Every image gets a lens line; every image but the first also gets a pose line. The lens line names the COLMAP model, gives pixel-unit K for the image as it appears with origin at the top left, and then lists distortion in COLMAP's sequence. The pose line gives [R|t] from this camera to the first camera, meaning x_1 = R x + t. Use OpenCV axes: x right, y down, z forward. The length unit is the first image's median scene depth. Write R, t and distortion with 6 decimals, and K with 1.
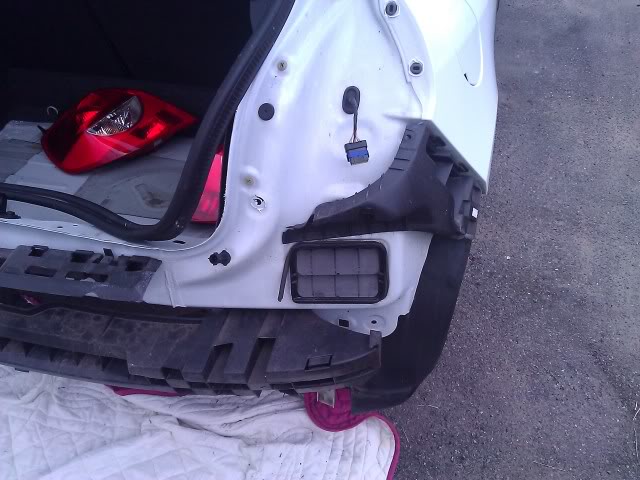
lens RADIAL K [[635.8, 0, 320.3], [0, 635.8, 228.2], [0, 0, 1]] dist [-0.012802, -0.005815]
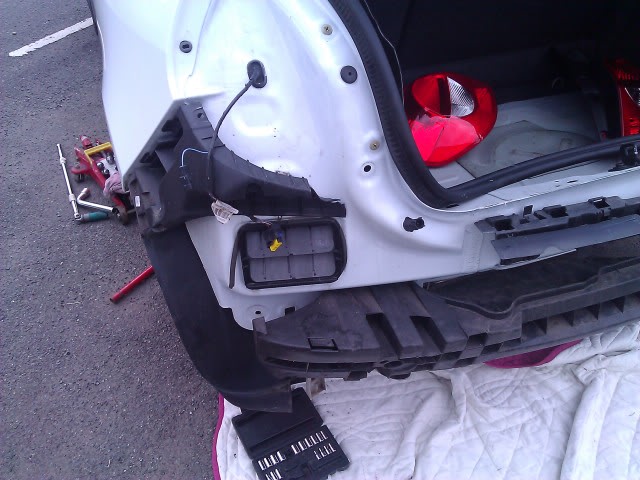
lens RADIAL K [[635.8, 0, 320.3], [0, 635.8, 228.2], [0, 0, 1]] dist [-0.012802, -0.005815]
pose [[0.816076, -0.336995, 0.469526, -1.463371], [0.359234, 0.932178, 0.044676, -0.152976], [-0.452737, 0.132211, 0.881788, 0.377335]]
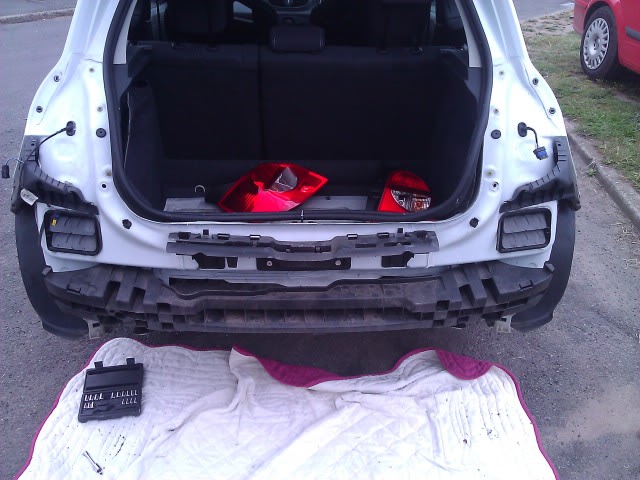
lens RADIAL K [[635.8, 0, 320.3], [0, 635.8, 228.2], [0, 0, 1]] dist [-0.012802, -0.005815]
pose [[0.951921, -0.095433, 0.291099, -0.948127], [0.154849, 0.969800, -0.188438, 0.289477], [-0.264324, 0.224454, 0.937951, -0.429142]]
